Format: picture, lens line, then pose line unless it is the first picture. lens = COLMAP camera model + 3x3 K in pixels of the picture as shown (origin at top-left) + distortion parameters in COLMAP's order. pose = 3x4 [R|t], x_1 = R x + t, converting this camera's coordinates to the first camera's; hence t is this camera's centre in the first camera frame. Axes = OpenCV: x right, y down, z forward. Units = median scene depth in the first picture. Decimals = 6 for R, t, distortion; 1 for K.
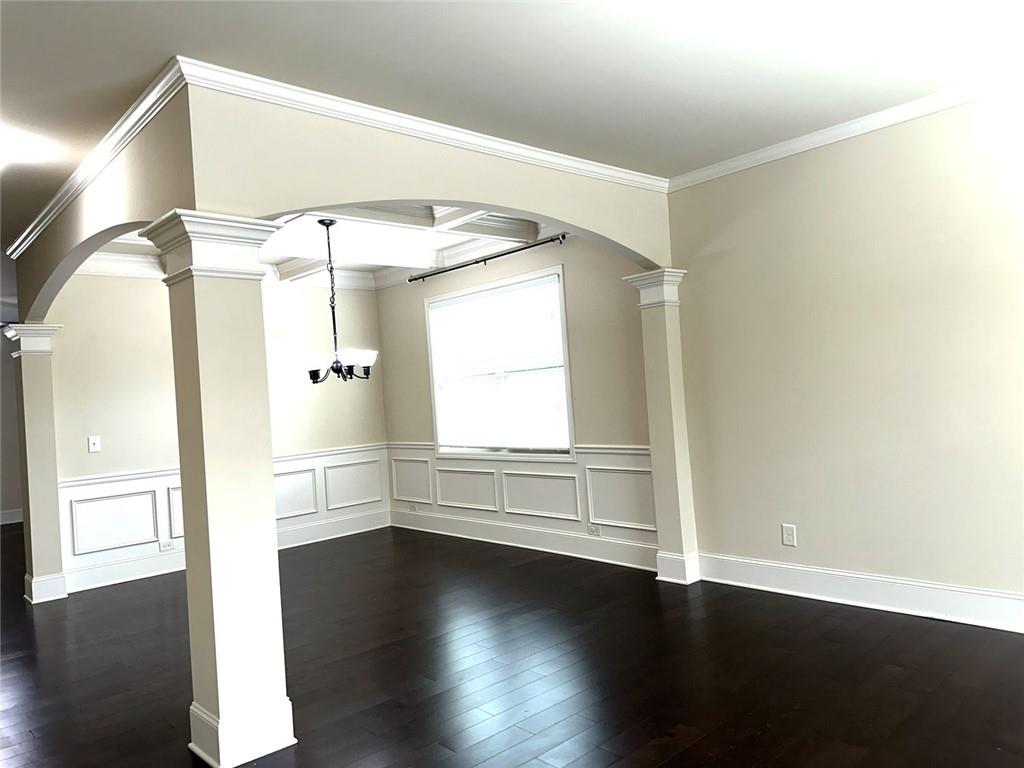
lens RADIAL K [[712.8, 0, 512.0], [0, 712.8, 384.0], [0, 0, 1]] dist [0.100949, -0.138473]
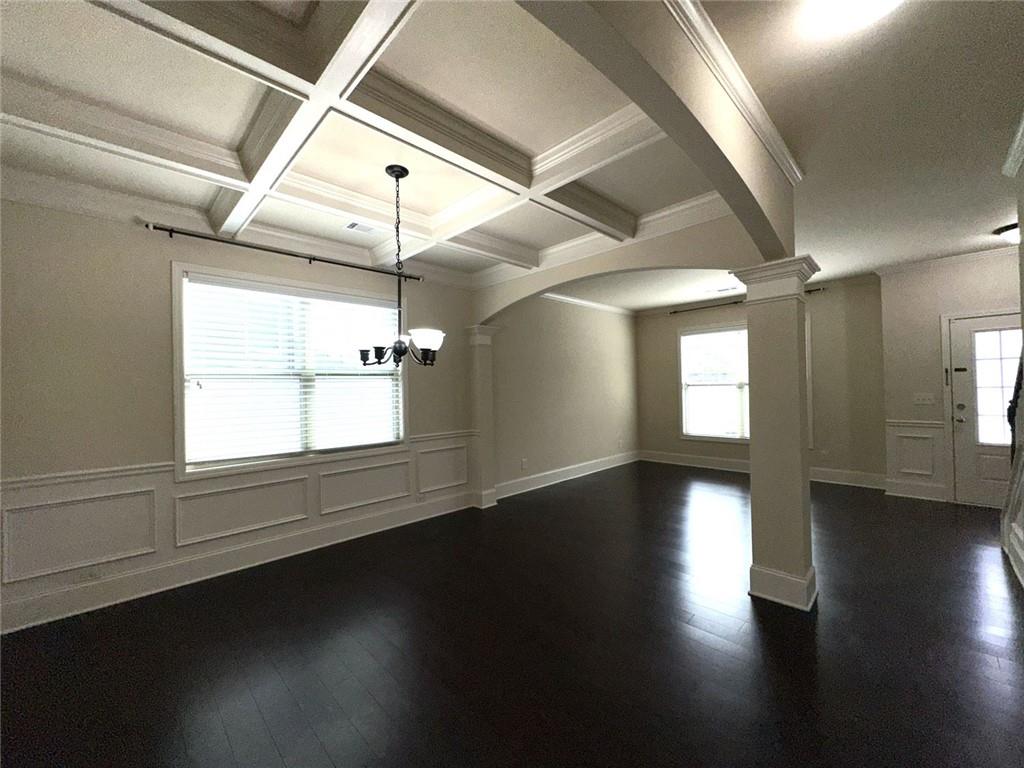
lens RADIAL K [[409.7, 0, 512.0], [0, 409.7, 384.0], [0, 0, 1]] dist [-0.000130, -0.000465]
pose [[-0.034103, 0.080550, 0.996167, -0.707256], [0.012981, 0.996698, -0.080148, 0.055504], [-0.999334, 0.010197, -0.035036, 0.886709]]
